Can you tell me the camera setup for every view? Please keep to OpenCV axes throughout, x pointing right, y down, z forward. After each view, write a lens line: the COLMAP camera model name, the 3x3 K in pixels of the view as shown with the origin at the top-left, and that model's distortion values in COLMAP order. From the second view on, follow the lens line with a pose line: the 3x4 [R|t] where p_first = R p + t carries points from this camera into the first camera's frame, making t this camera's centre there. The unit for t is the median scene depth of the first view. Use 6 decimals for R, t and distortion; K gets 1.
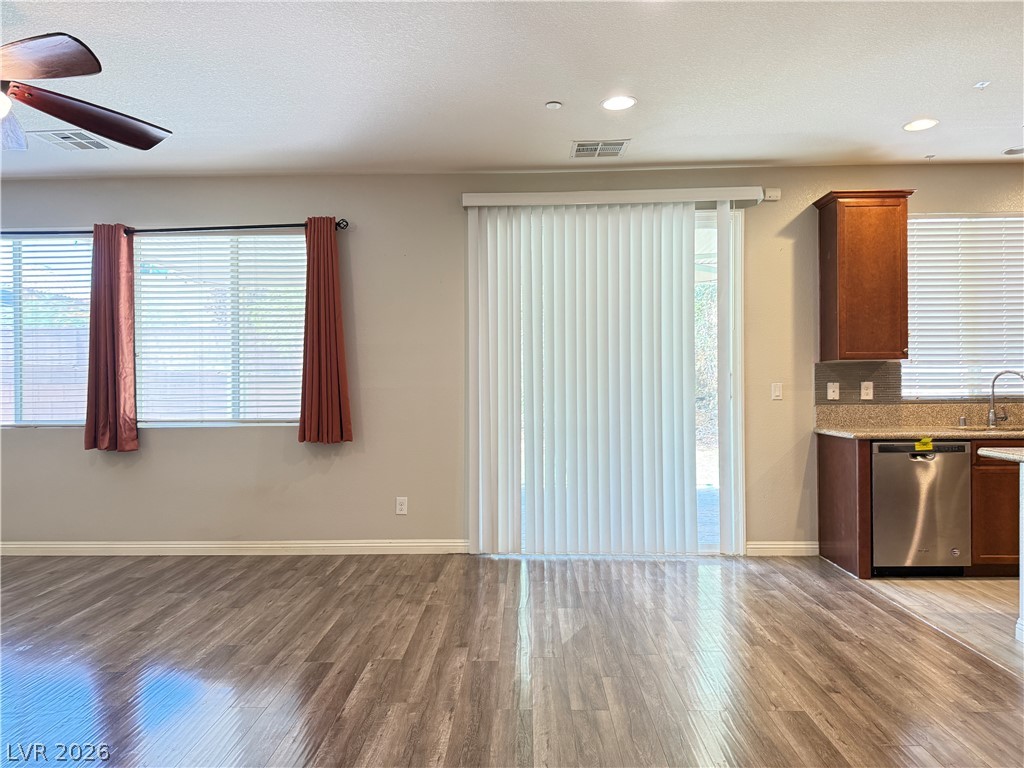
lens RADIAL K [[716.2, 0, 496.8], [0, 716.2, 386.5], [0, 0, 1]] dist [-0.001602, -0.008068]
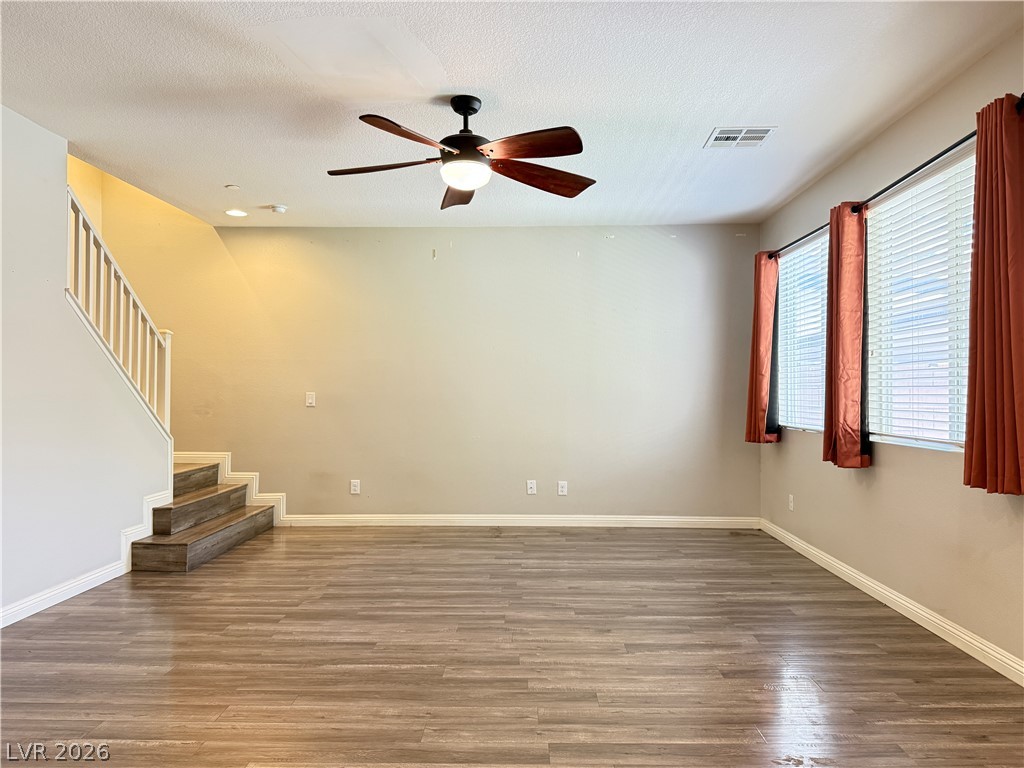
lens RADIAL K [[722.5, 0, 522.6], [0, 722.5, 383.2], [0, 0, 1]] dist [0.059971, -0.072273]
pose [[0.034271, -0.000876, -0.999412, 0.336240], [-0.001666, 0.999998, -0.000933, -0.008402], [0.999411, 0.001697, 0.034269, 0.588003]]
